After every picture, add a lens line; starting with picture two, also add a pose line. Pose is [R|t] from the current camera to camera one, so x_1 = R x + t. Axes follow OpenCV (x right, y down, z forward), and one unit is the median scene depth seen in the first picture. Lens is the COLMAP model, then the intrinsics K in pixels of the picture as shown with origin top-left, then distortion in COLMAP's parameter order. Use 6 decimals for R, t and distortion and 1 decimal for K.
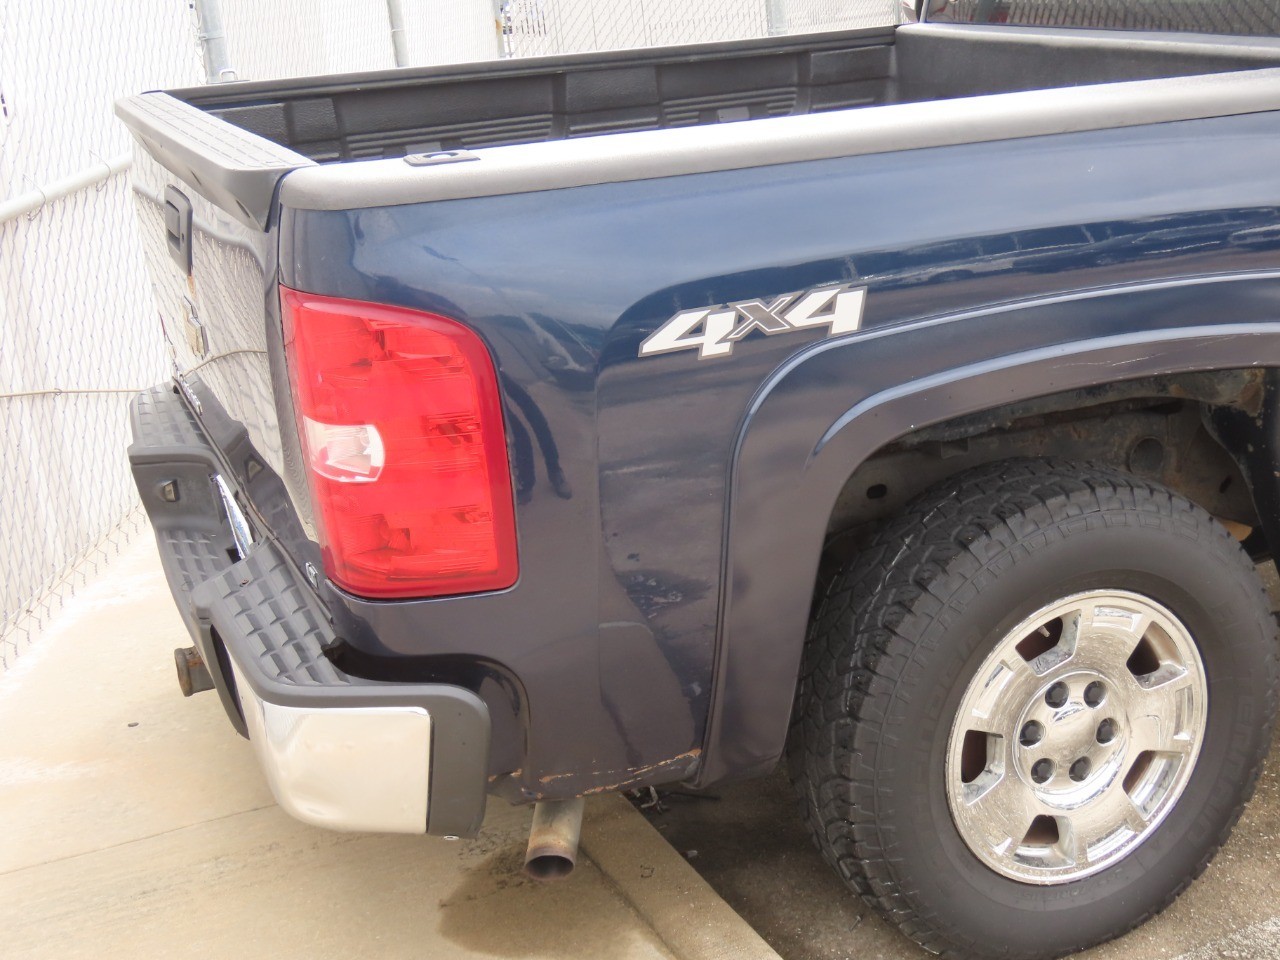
lens RADIAL K [[1719.0, 0, 693.8], [0, 1719.0, 477.2], [0, 0, 1]] dist [-0.017665, 0.000000]
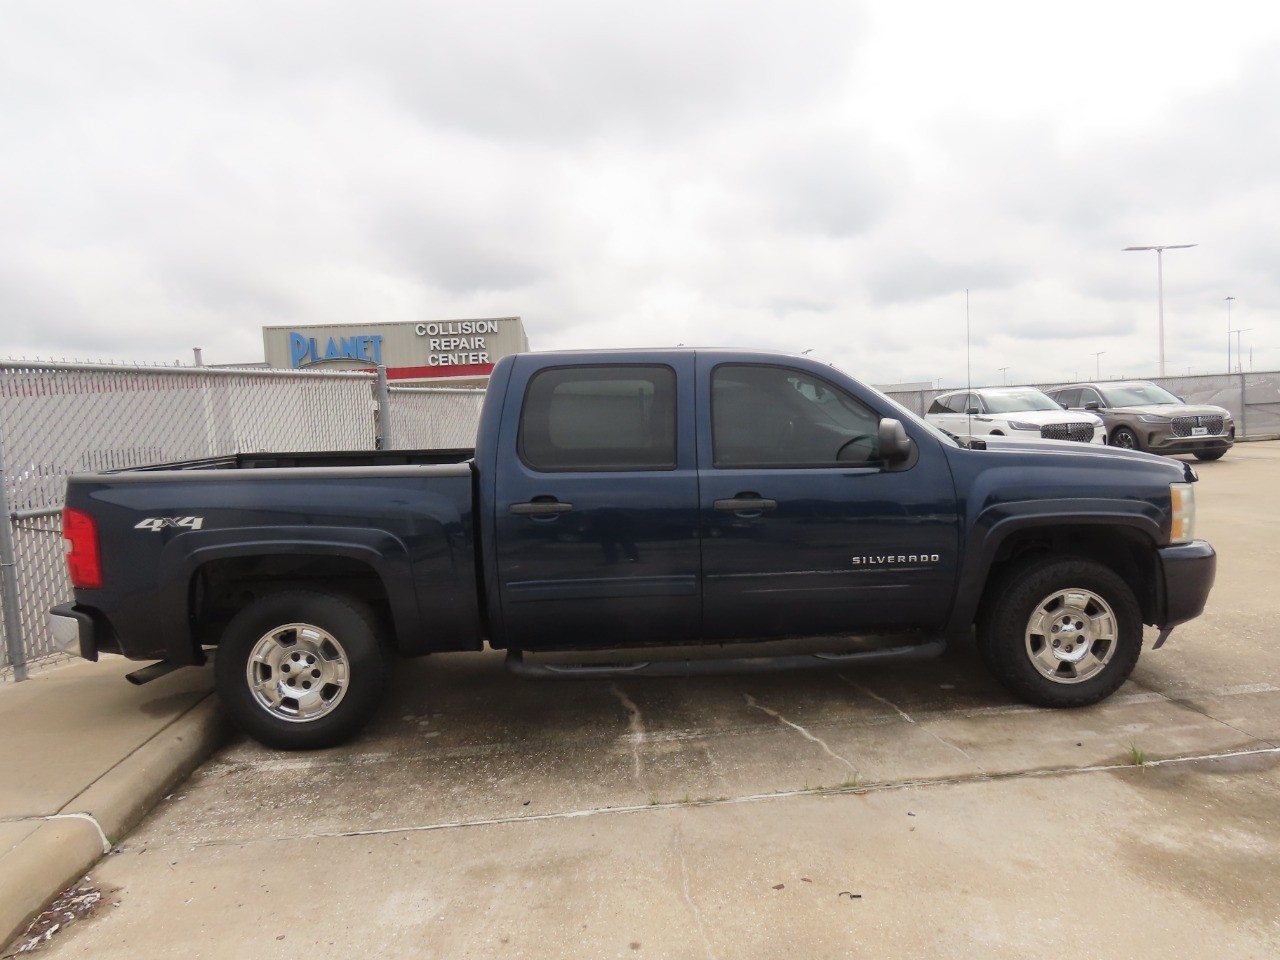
lens RADIAL K [[814.2, 0, 645.1], [0, 814.2, 486.8], [0, 0, 1]] dist [-0.000849, -0.005099]
pose [[0.932134, 0.069903, -0.355304, 1.310979], [-0.138427, 0.975455, -0.171247, -0.009500], [0.334612, 0.208808, 0.918931, -0.206417]]
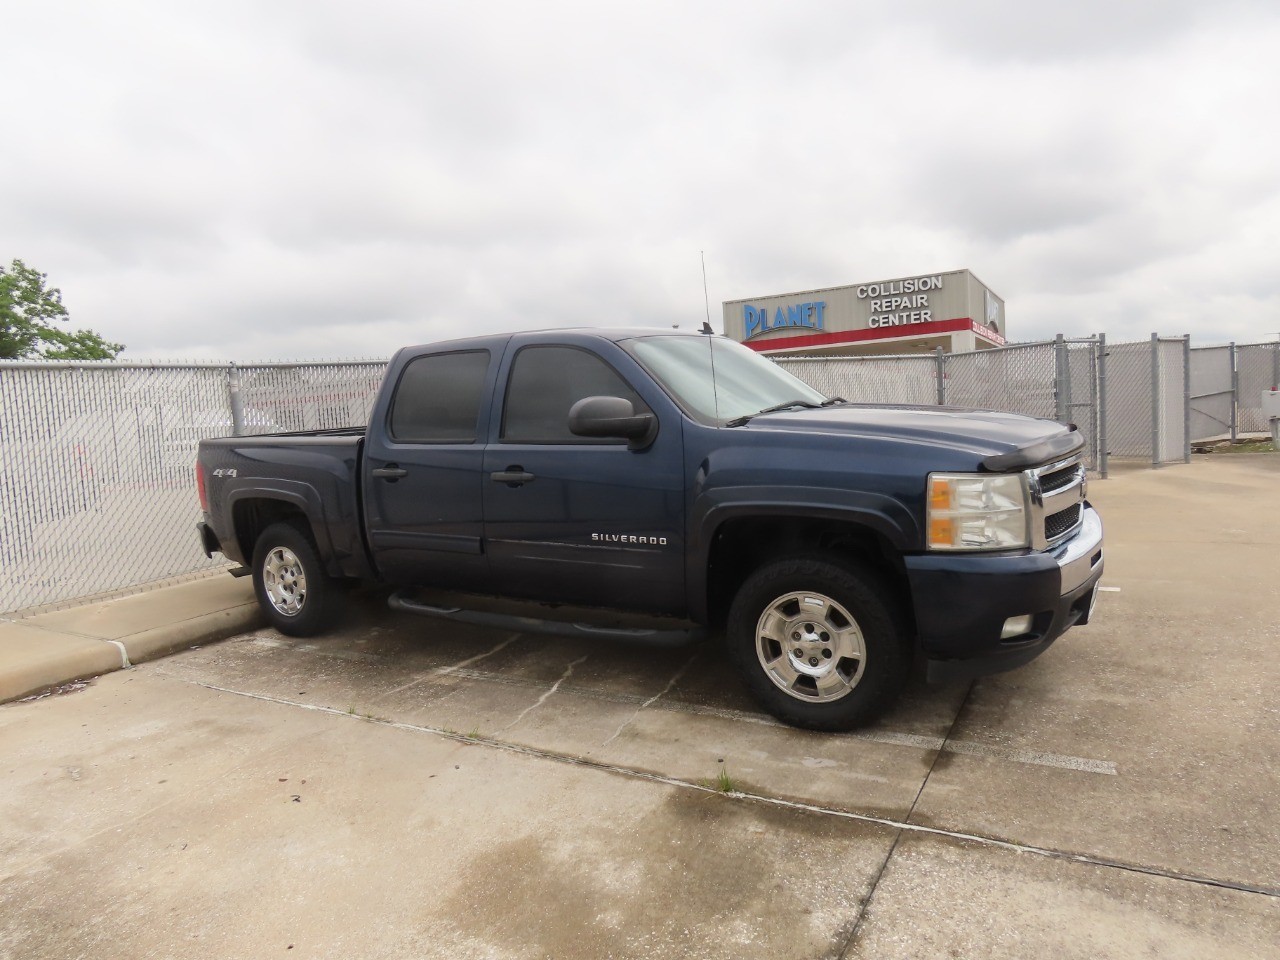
lens RADIAL K [[814.2, 0, 641.9], [0, 814.2, 484.1], [0, 0, 1]] dist [-0.000849, -0.005099]
pose [[0.547834, 0.125023, -0.827192, 2.429223], [-0.234019, 0.972199, -0.008047, -0.287869], [0.803189, 0.197987, 0.561861, 0.519476]]
